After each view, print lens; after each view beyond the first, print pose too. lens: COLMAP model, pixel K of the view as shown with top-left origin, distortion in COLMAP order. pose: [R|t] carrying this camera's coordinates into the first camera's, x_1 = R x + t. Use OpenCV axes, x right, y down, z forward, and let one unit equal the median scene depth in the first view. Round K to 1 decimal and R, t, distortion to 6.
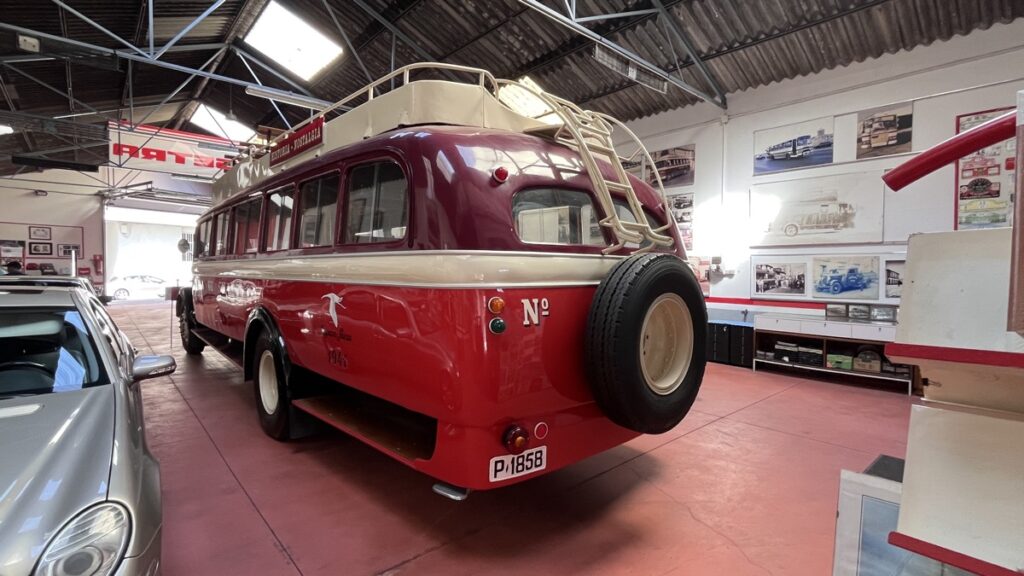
lens RADIAL K [[480.4, 0, 506.8], [0, 480.4, 285.1], [0, 0, 1]] dist [-0.002281, -0.000642]
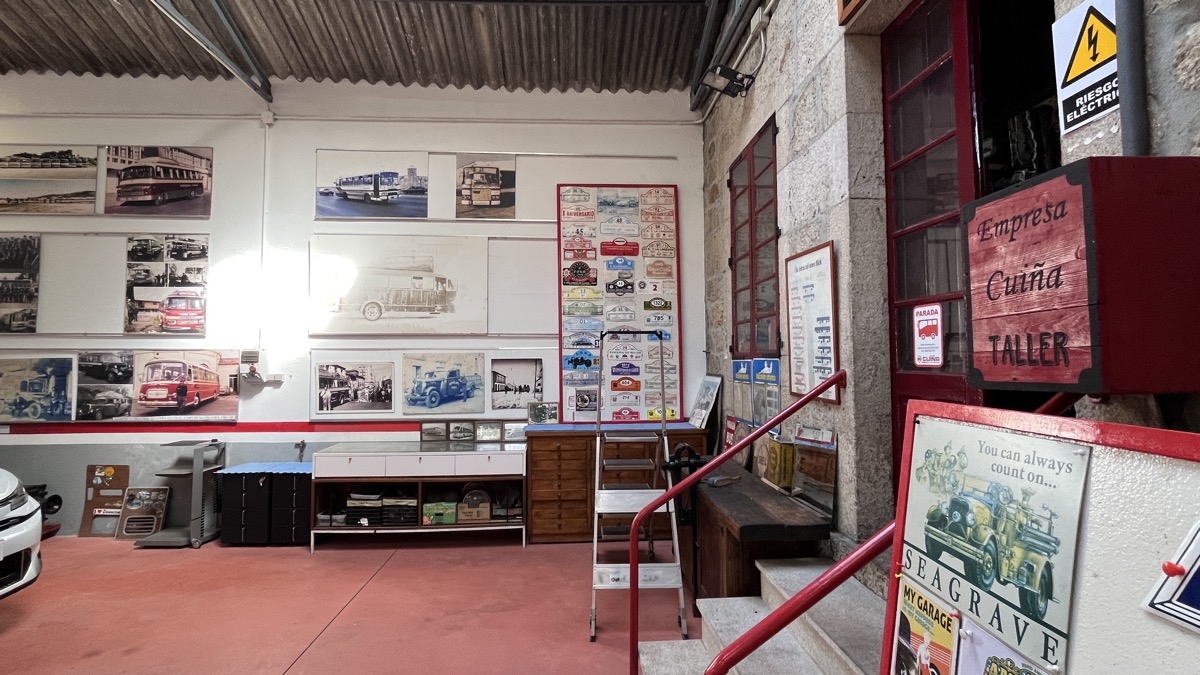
lens RADIAL K [[562.9, 0, 596.5], [0, 562.9, 334.0], [0, 0, 1]] dist [-0.002281, -0.000642]
pose [[0.626057, 0.033543, 0.779055, 0.201710], [0.031606, 0.997162, -0.068332, -0.023505], [-0.779136, 0.067403, 0.623220, 0.309610]]
